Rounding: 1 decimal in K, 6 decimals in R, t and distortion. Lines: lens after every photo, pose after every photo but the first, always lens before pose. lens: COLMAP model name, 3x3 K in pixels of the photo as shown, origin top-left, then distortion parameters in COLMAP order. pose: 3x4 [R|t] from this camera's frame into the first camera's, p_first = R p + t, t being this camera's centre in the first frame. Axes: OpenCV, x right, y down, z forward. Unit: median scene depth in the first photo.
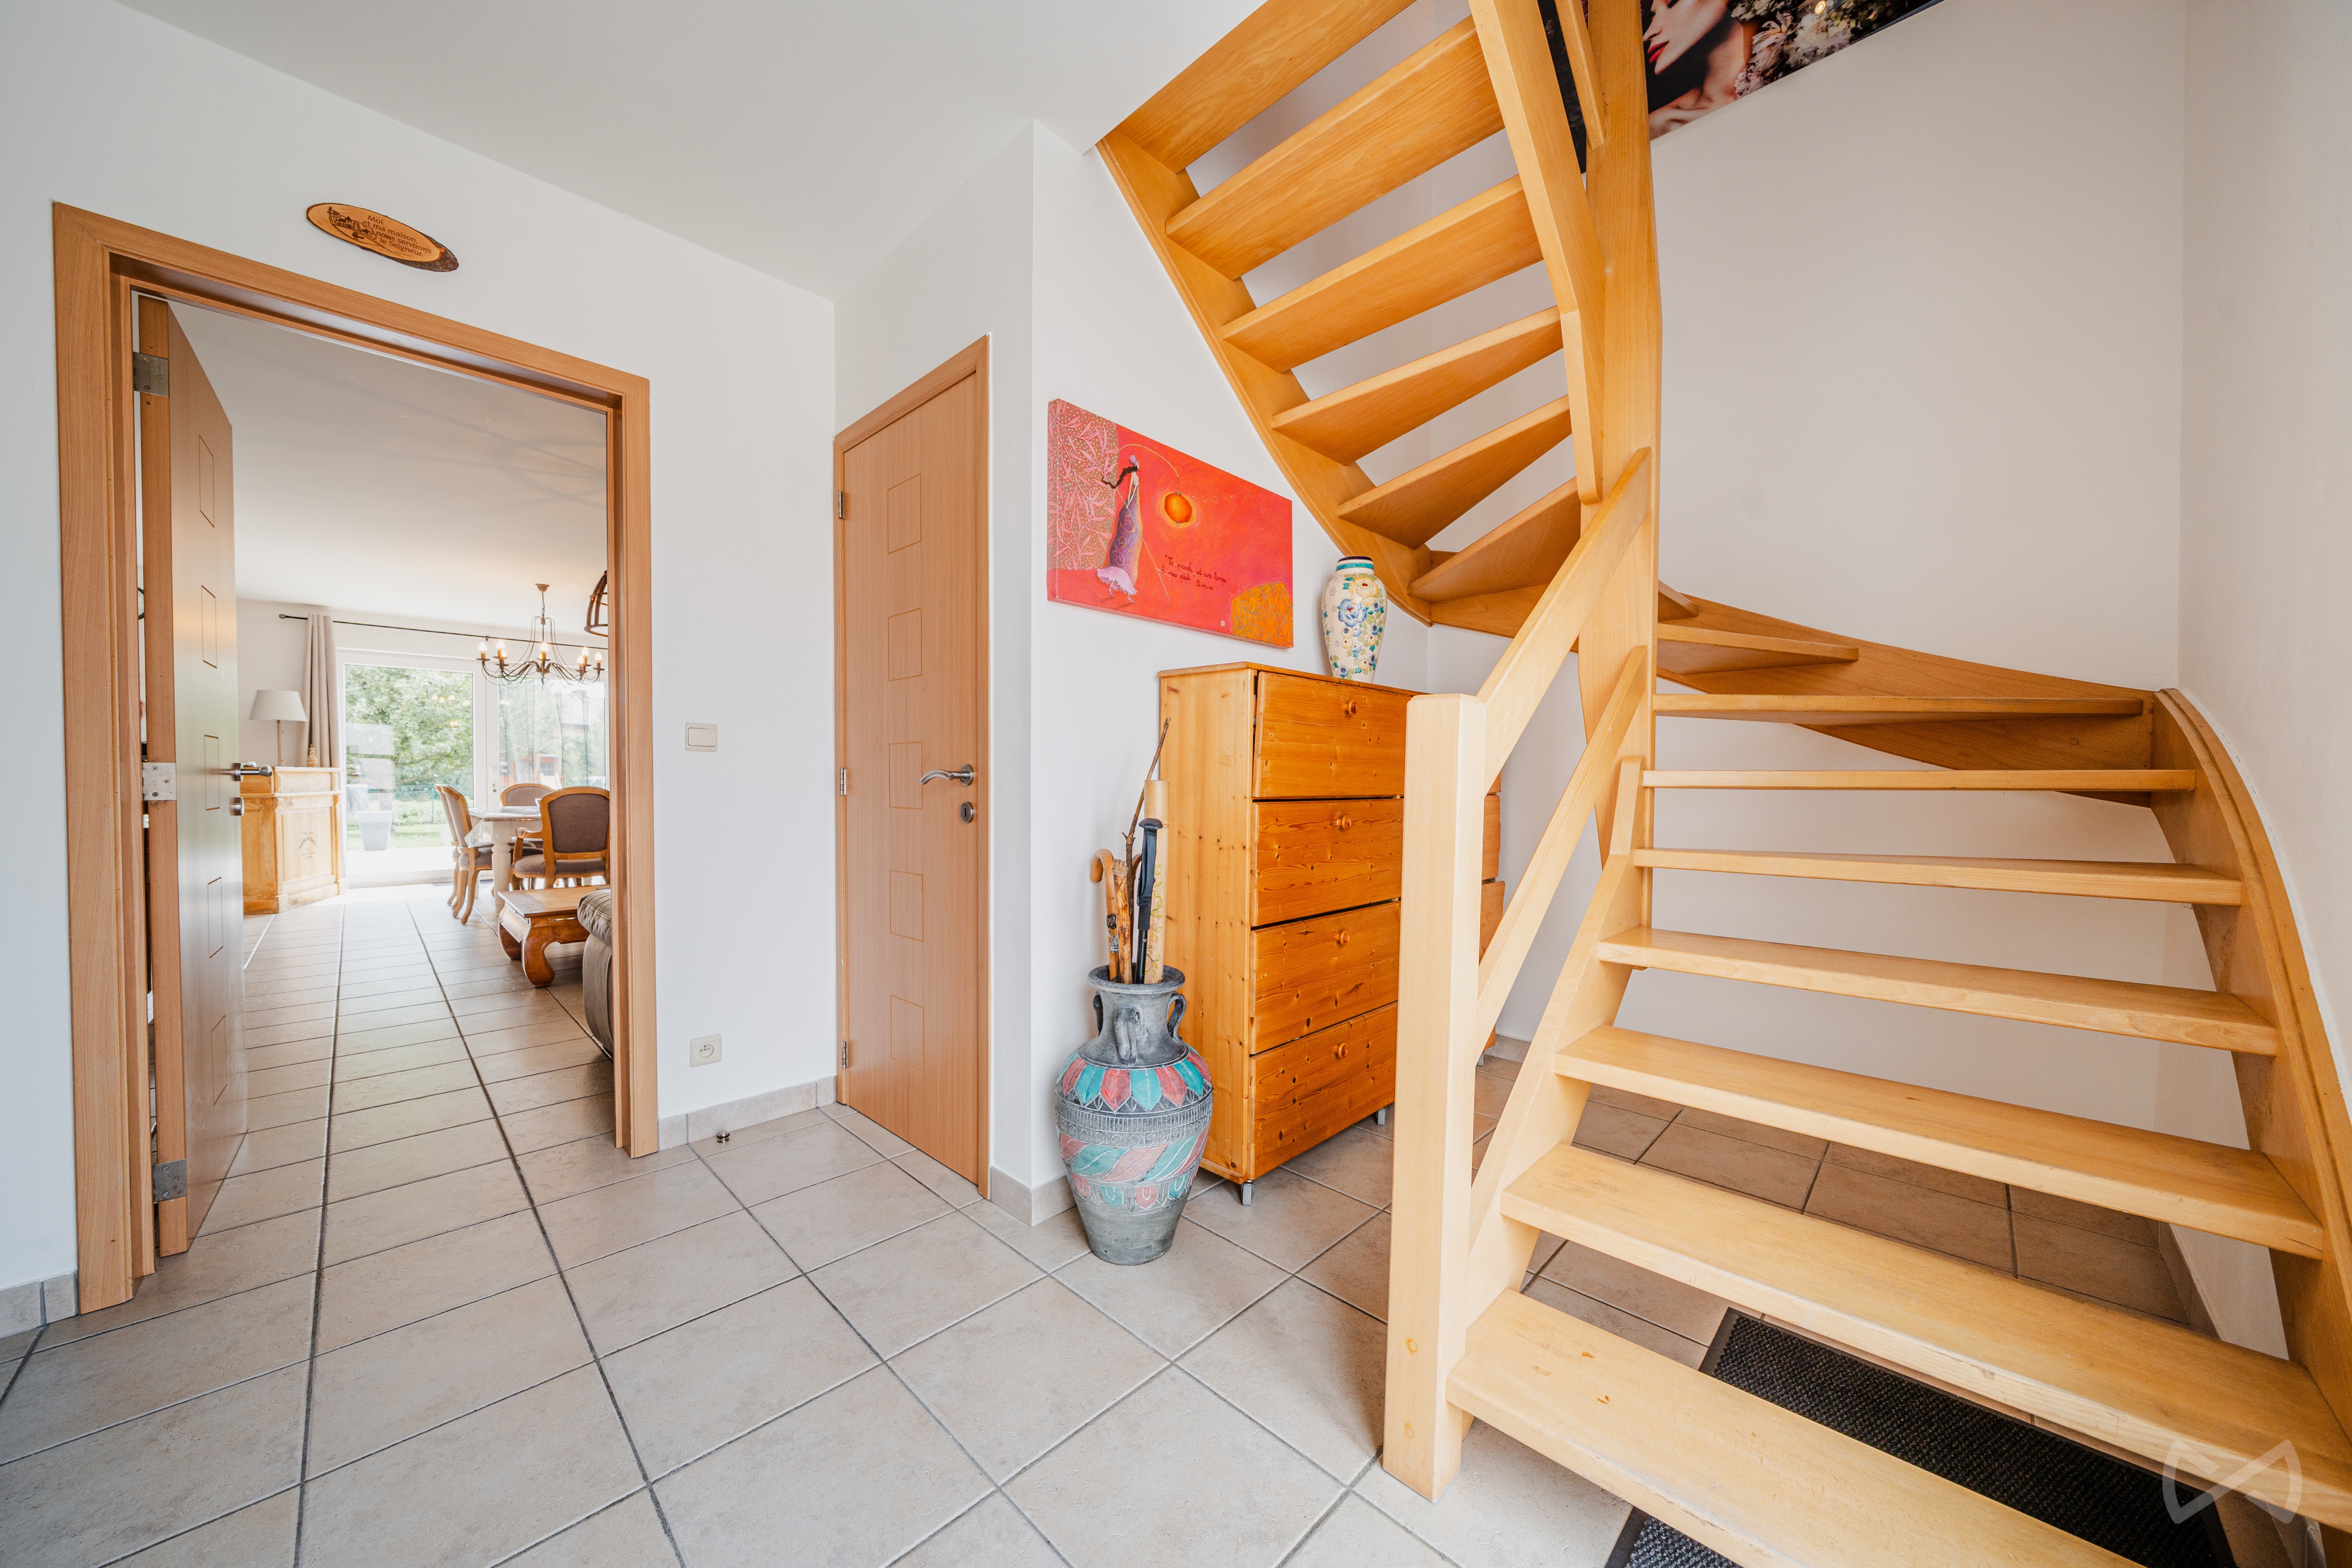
lens RADIAL K [[811.8, 0, 1131.9], [0, 811.8, 780.1], [0, 0, 1]] dist [-0.004128, 0.000081]
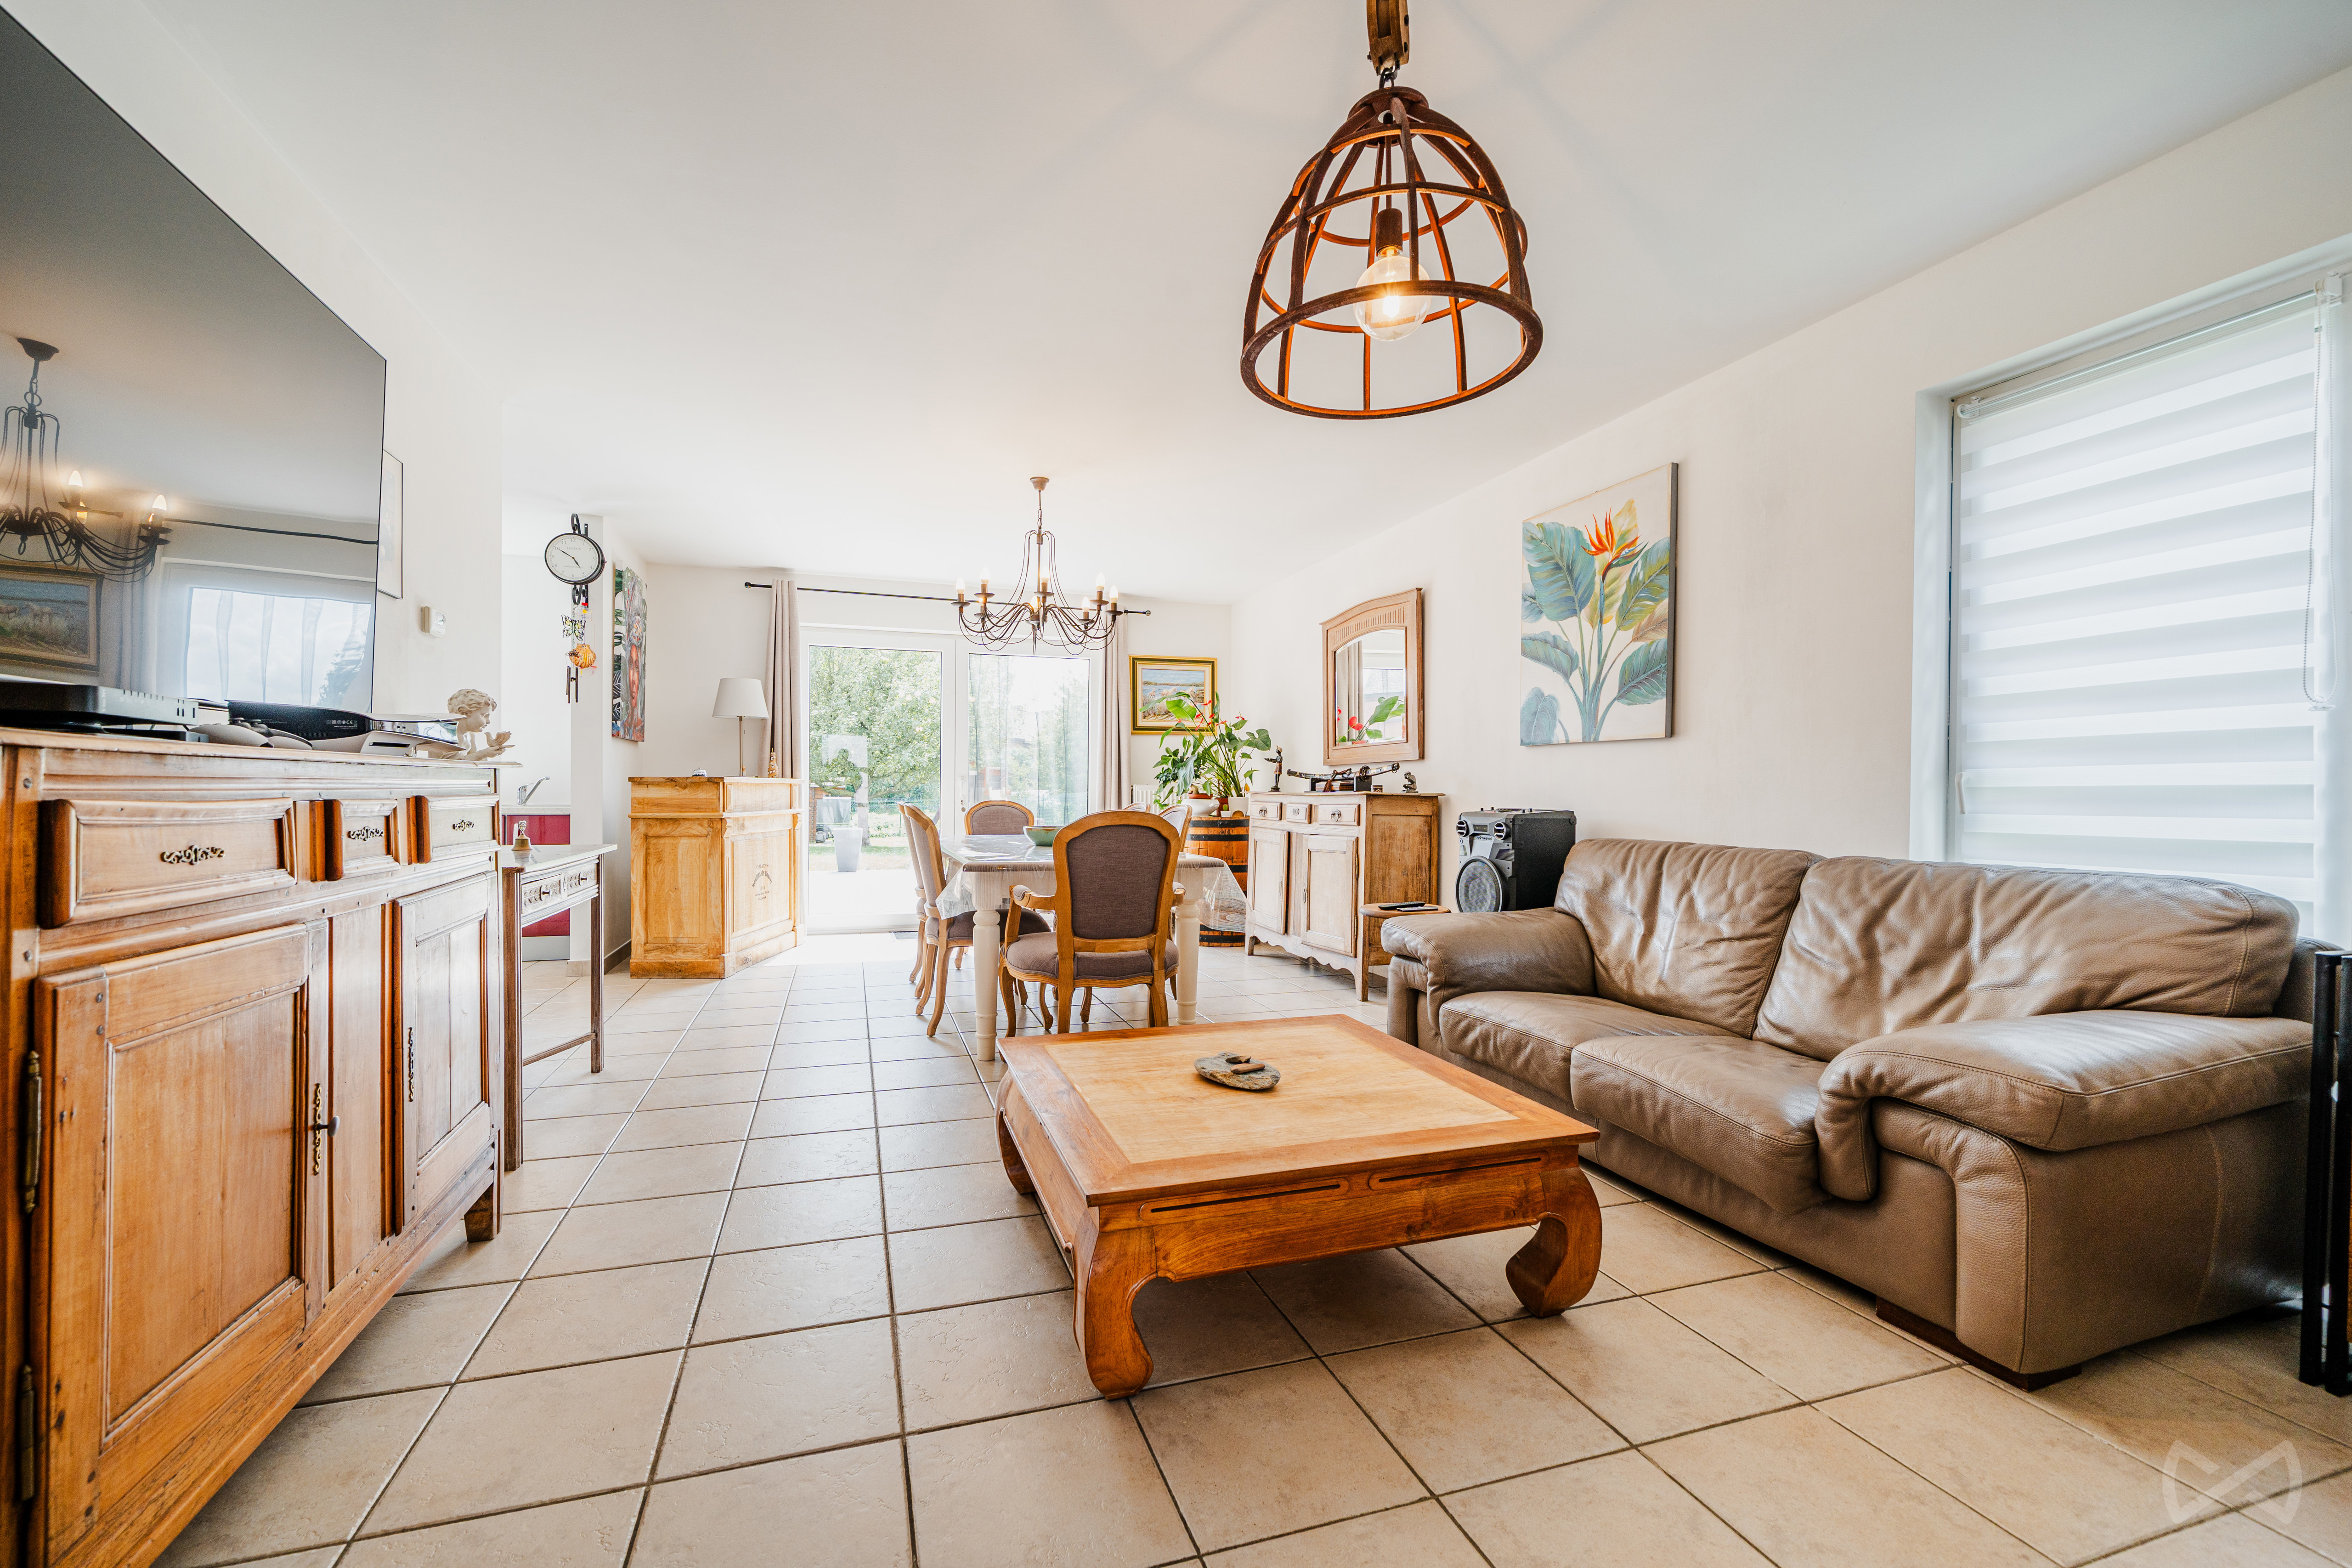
lens RADIAL K [[968.6, 0, 1179.4], [0, 968.6, 789.1], [0, 0, 1]] dist [0.003091, 0.000190]
pose [[0.907223, 0.005600, -0.420612, -0.328935], [-0.009337, 0.999933, -0.006825, -0.002432], [0.420546, 0.010120, 0.907215, 0.389363]]
